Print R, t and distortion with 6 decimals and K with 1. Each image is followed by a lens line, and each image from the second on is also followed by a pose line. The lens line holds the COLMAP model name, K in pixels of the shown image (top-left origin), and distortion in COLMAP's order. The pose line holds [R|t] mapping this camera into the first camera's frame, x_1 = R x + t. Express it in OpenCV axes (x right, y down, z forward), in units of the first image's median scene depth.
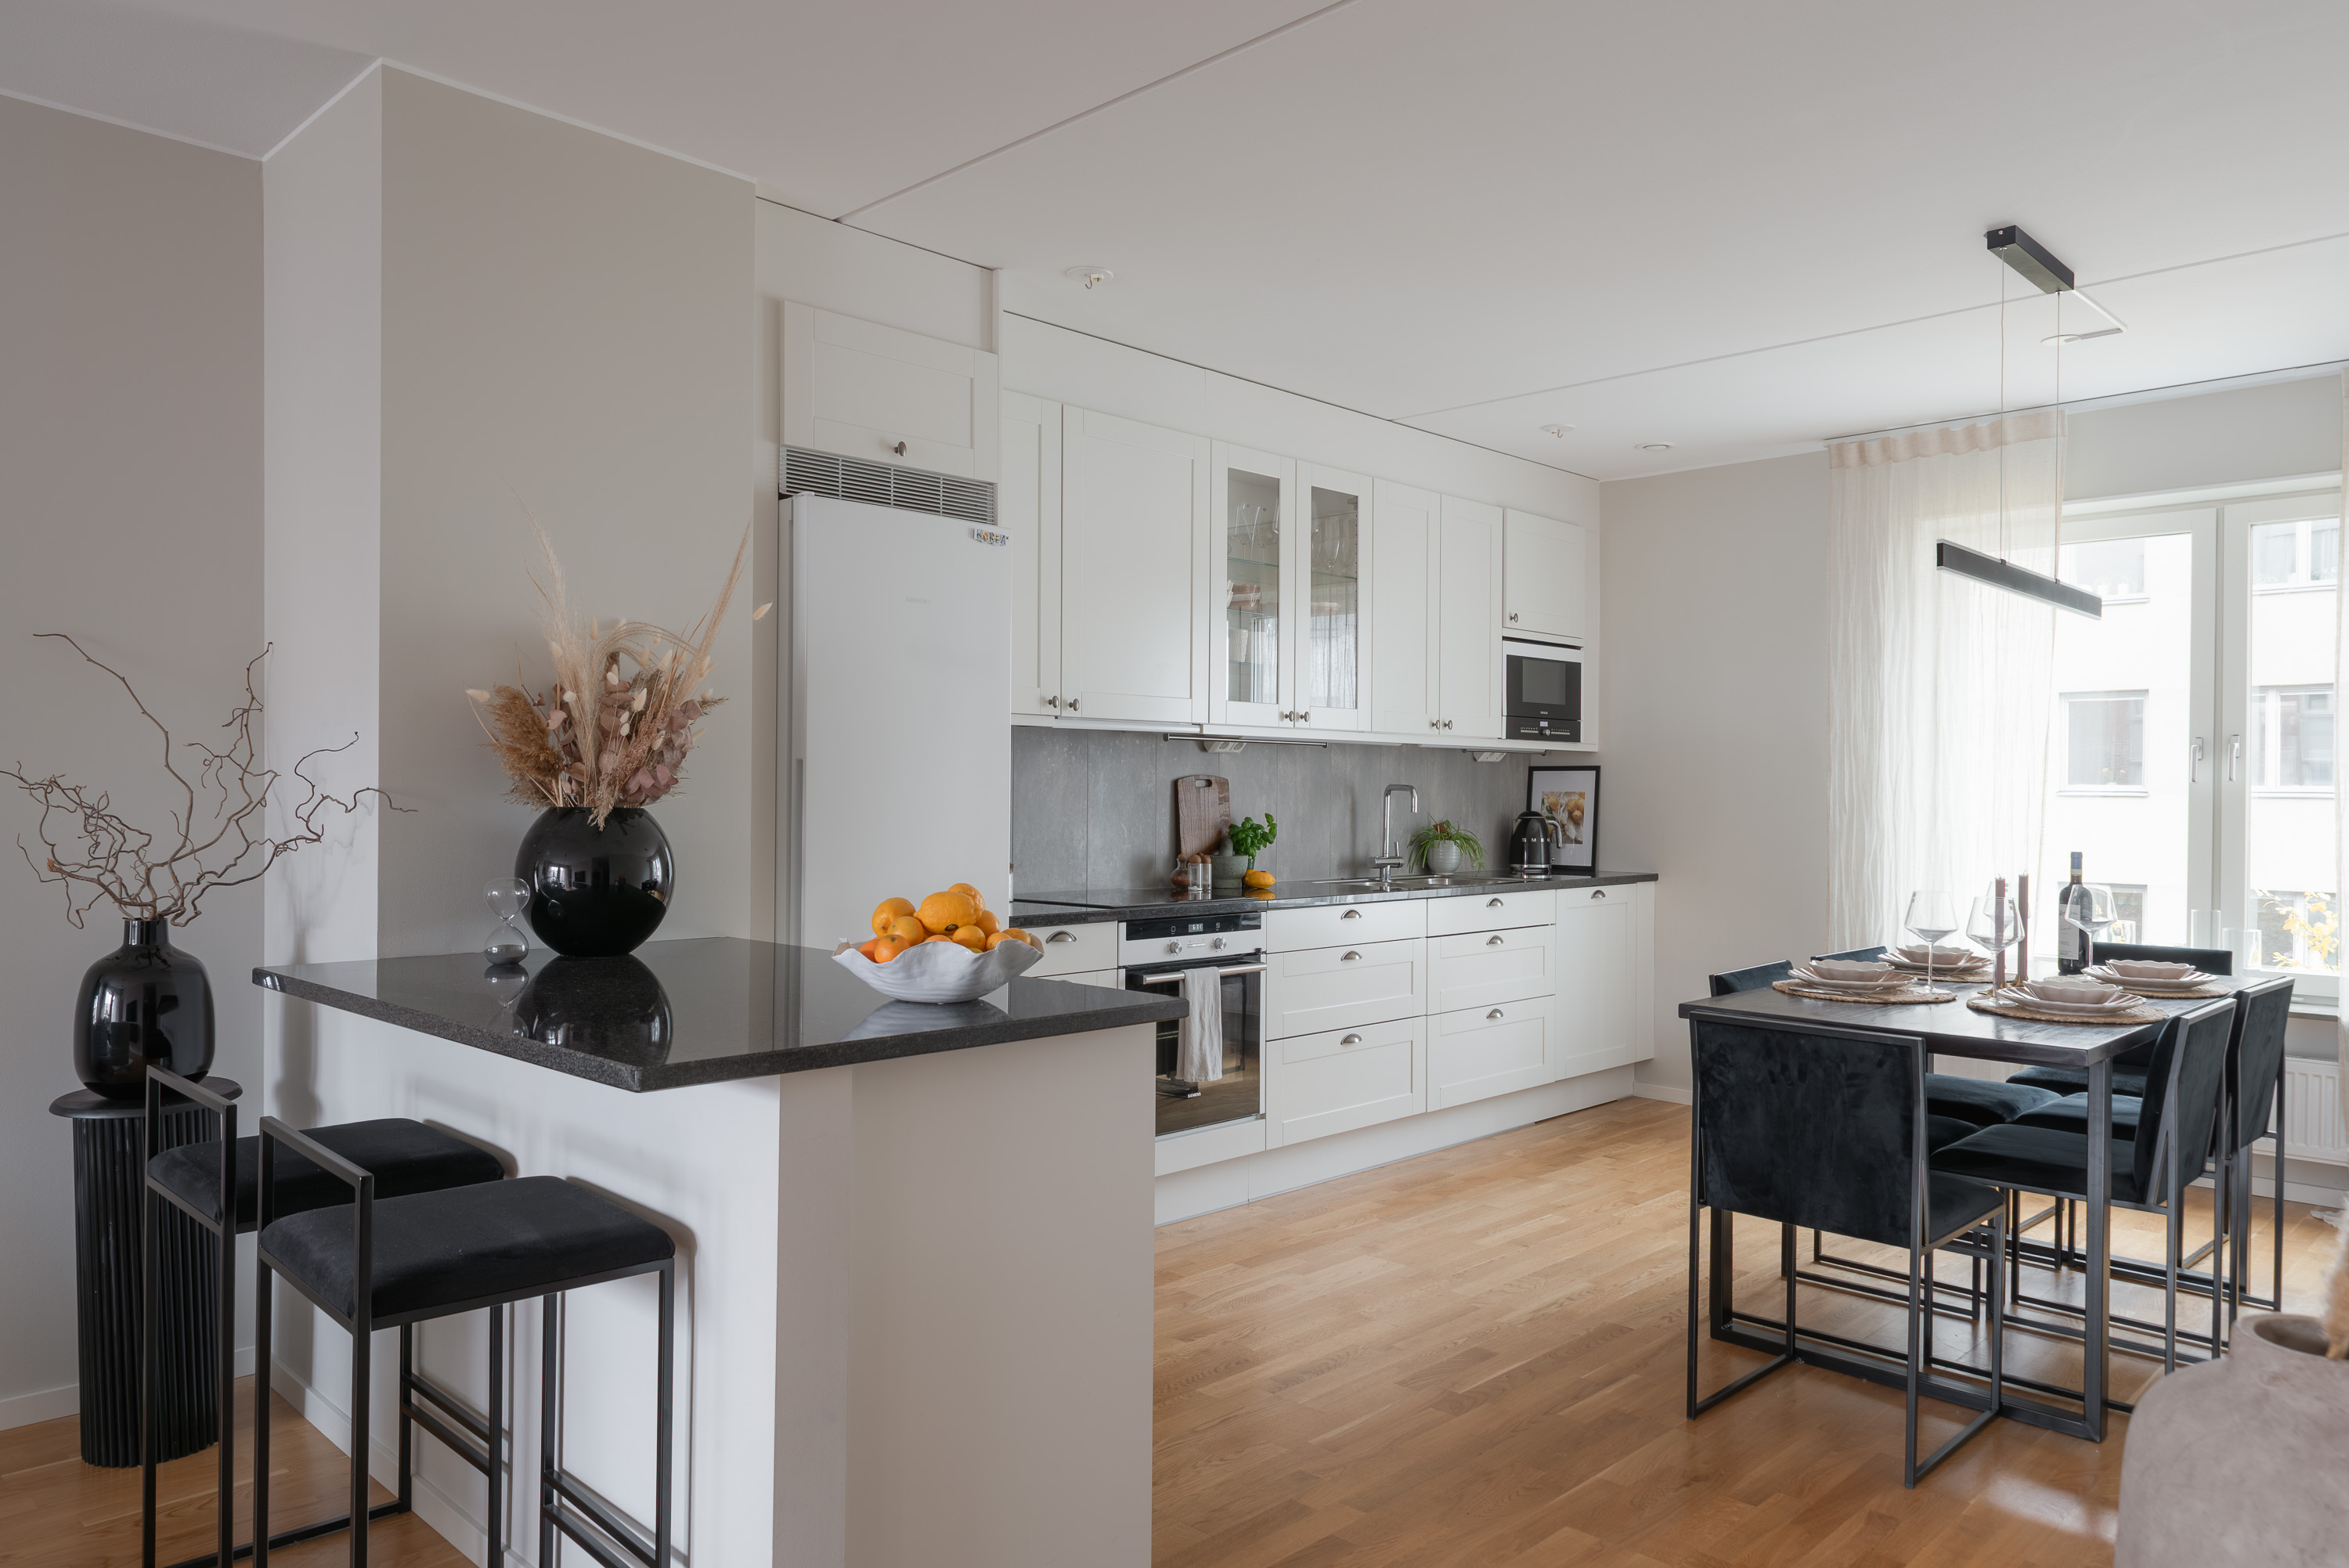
lens RADIAL K [[1573.1, 0, 1165.5], [0, 1573.1, 791.3], [0, 0, 1]] dist [-0.000790, 0.001784]
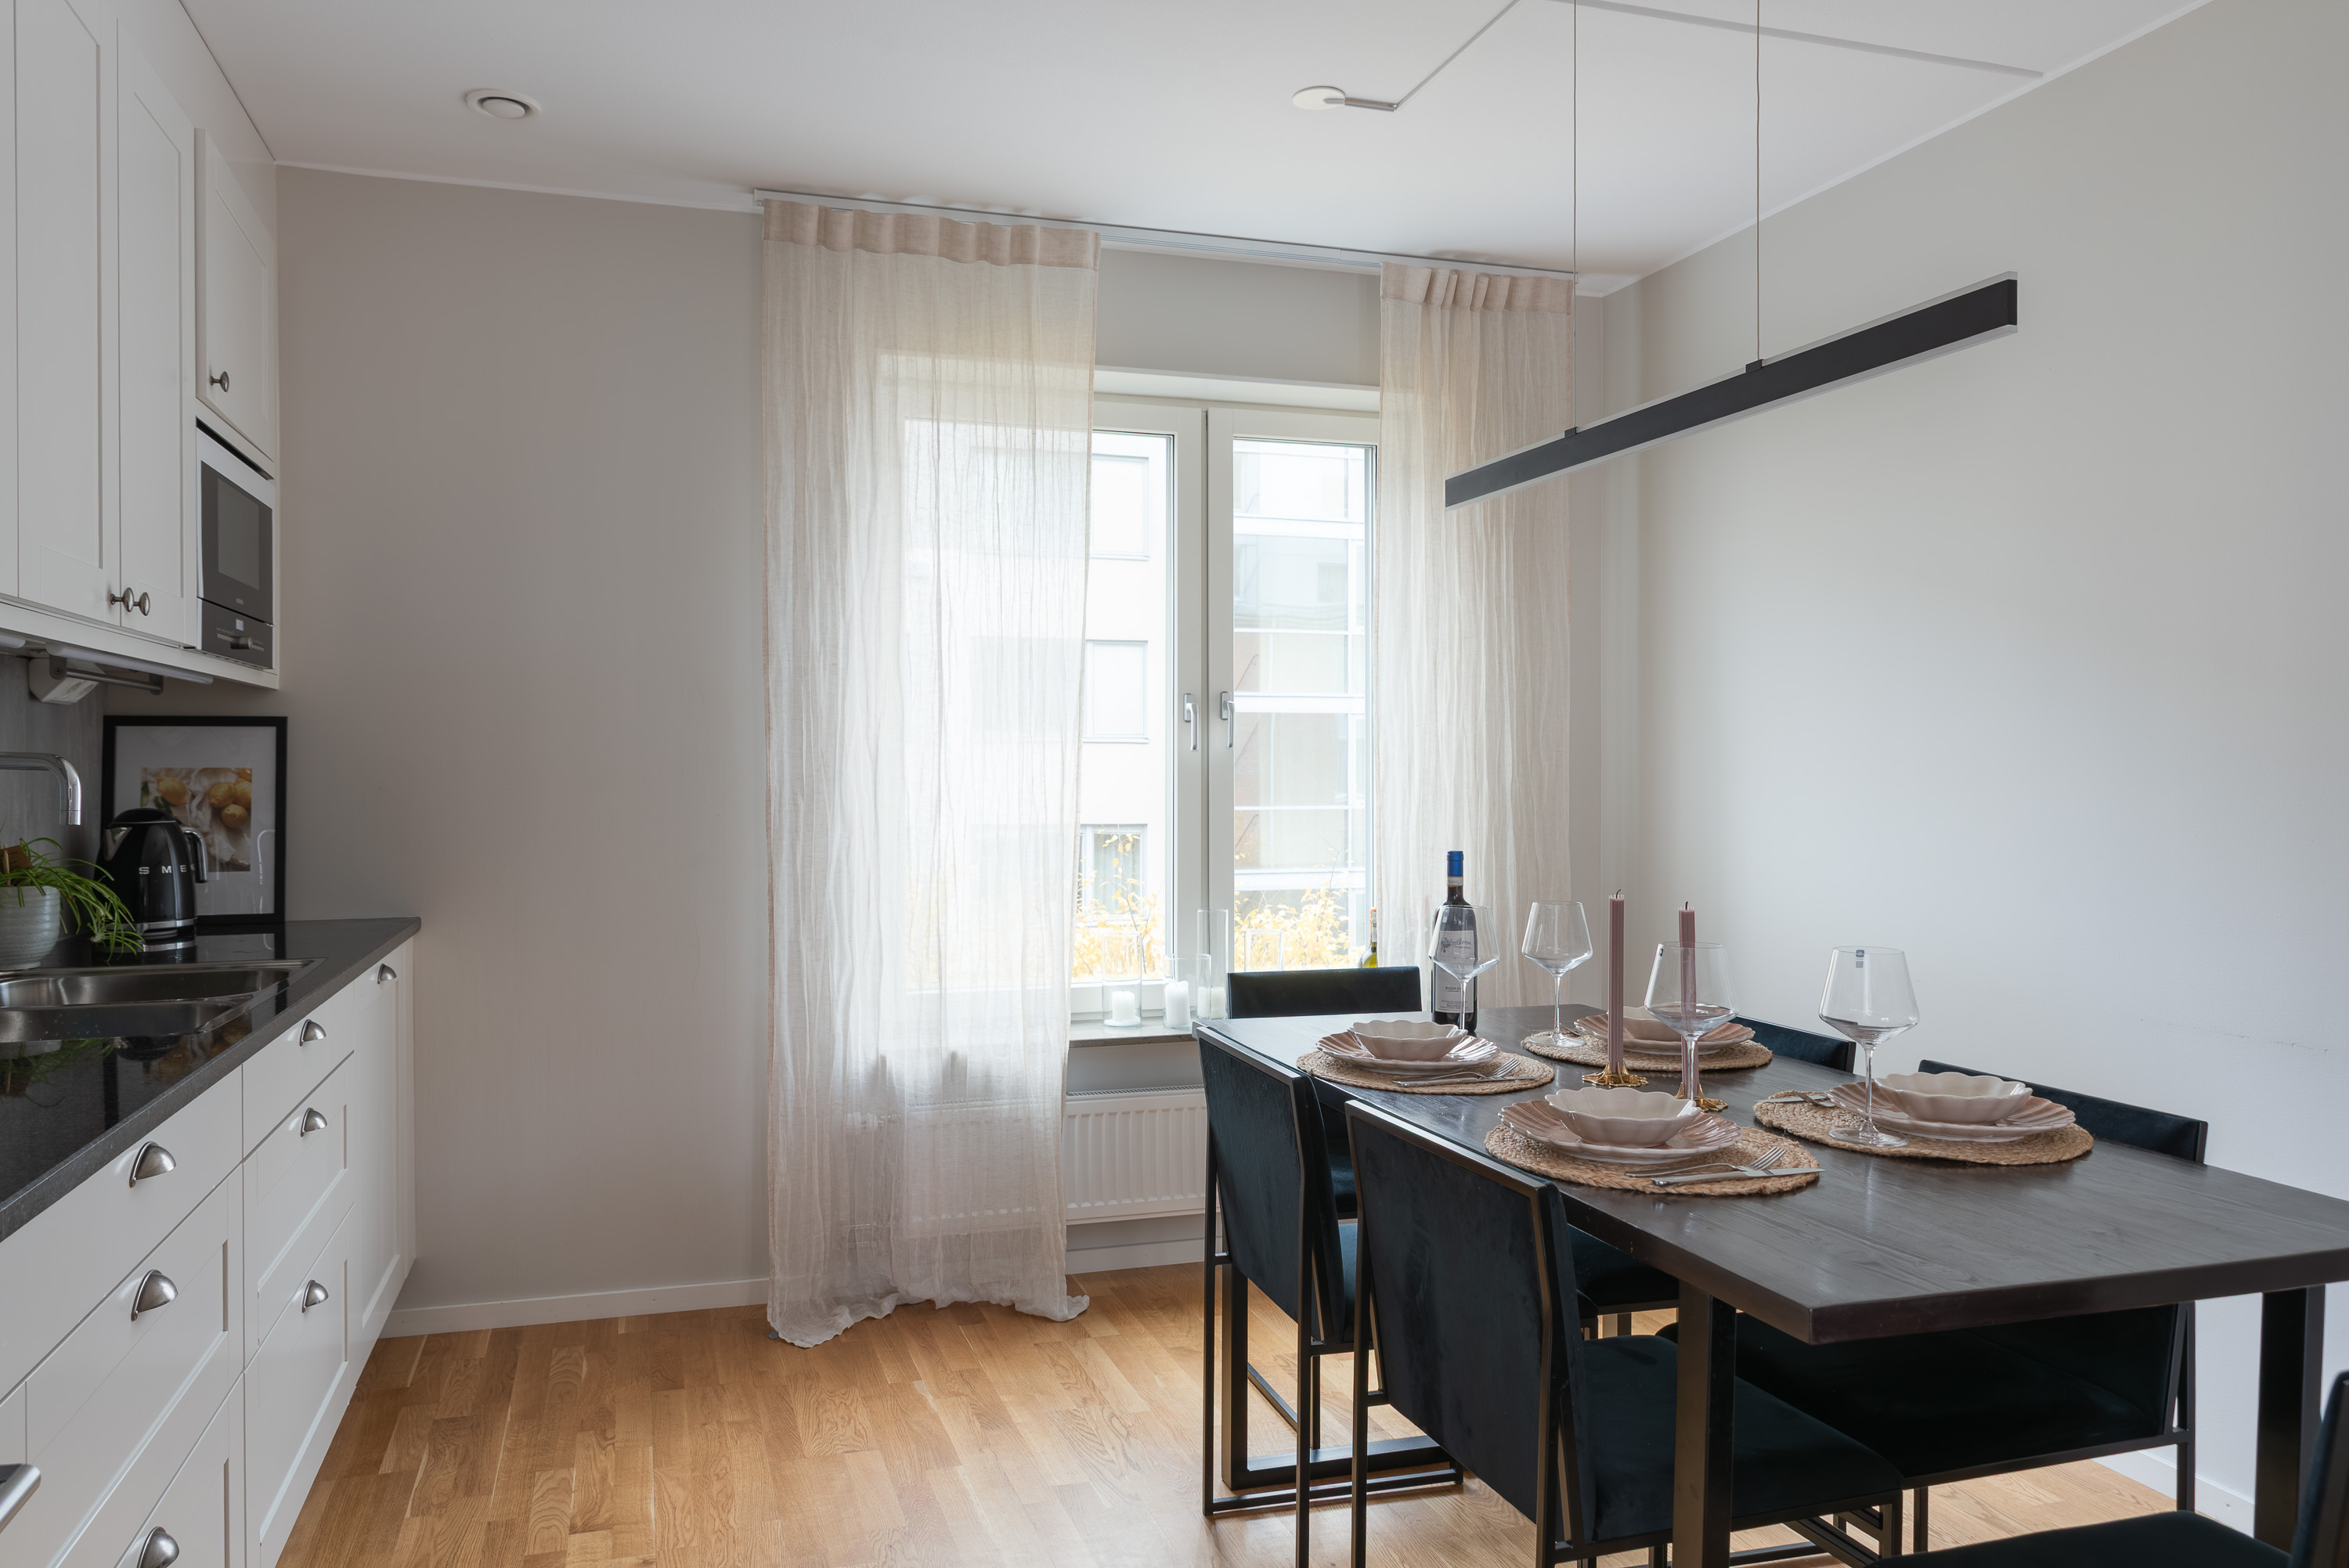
lens RADIAL K [[1580.8, 0, 1166.1], [0, 1580.8, 771.0], [0, 0, 1]] dist [-0.002342, -0.001993]
pose [[0.455112, -0.011402, 0.890361, -0.065235], [0.004884, 0.999935, 0.010309, -0.002977], [-0.890421, -0.000344, 0.455138, 0.635746]]
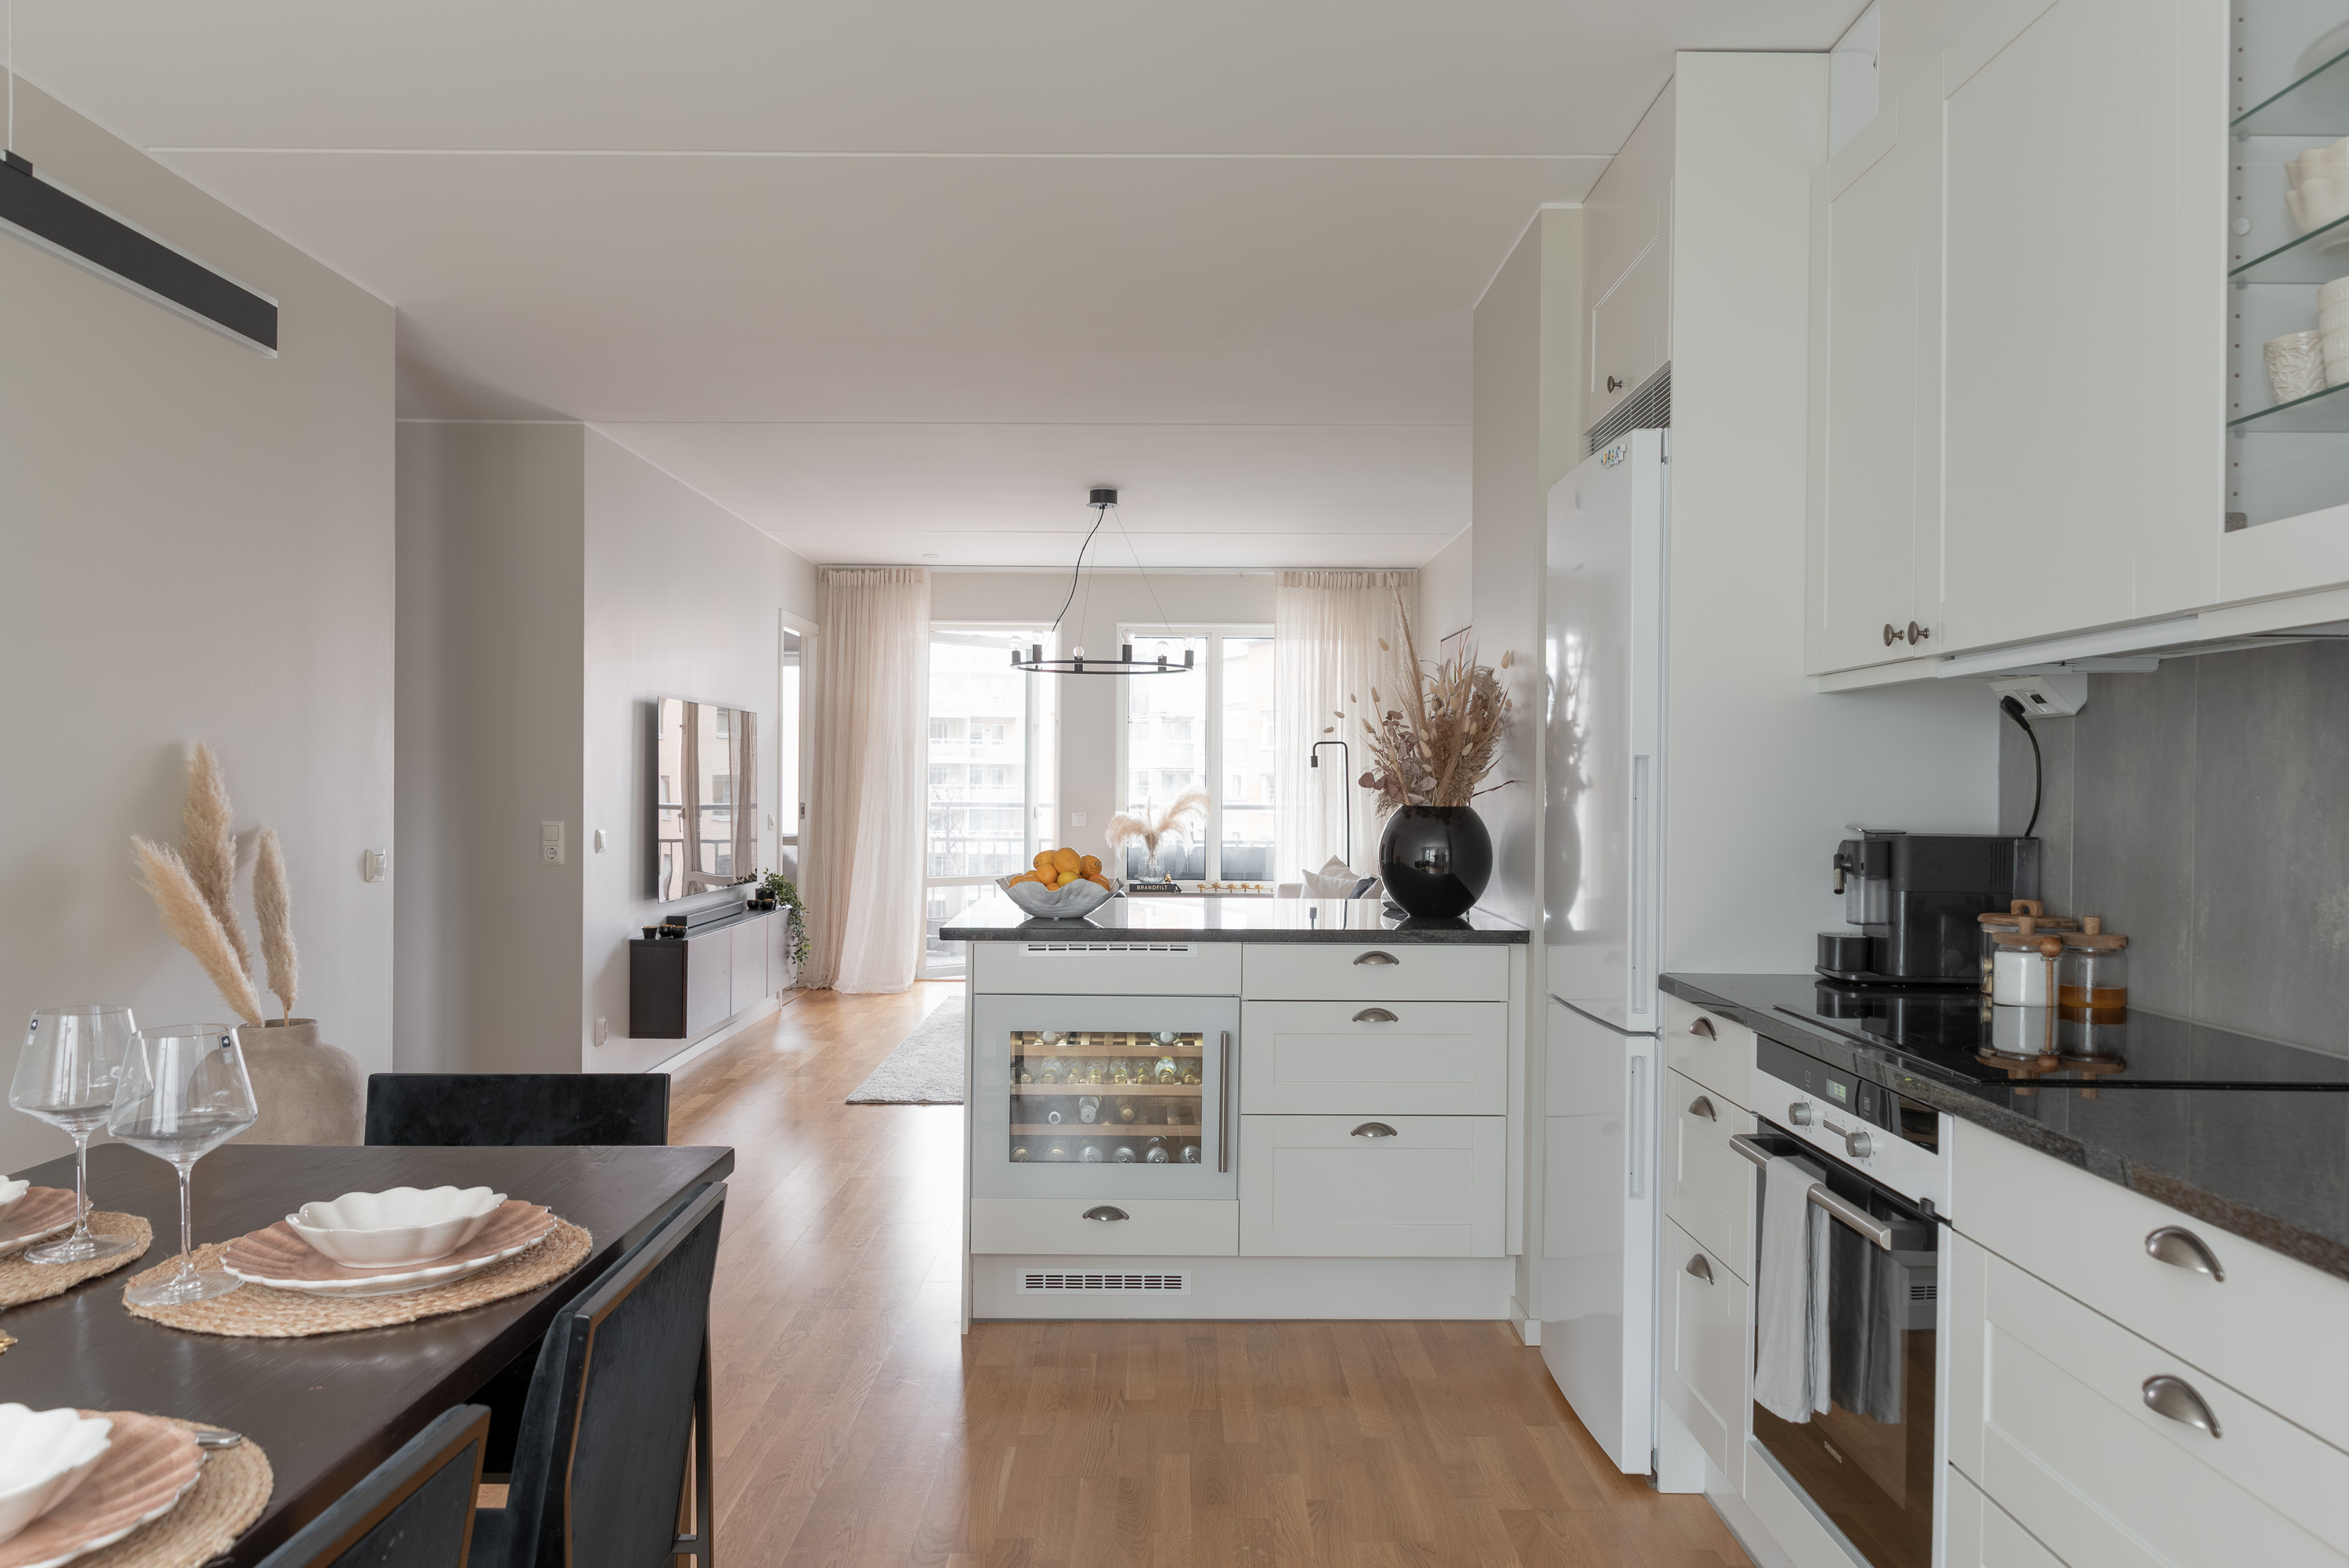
lens RADIAL K [[1580.8, 0, 1166.1], [0, 1580.8, 771.0], [0, 0, 1]] dist [-0.002342, -0.001993]
pose [[-0.715316, -0.020044, -0.698514, 0.412452], [-0.015695, 0.999797, -0.012617, 0.001651], [0.698625, 0.001937, -0.715485, 1.014950]]
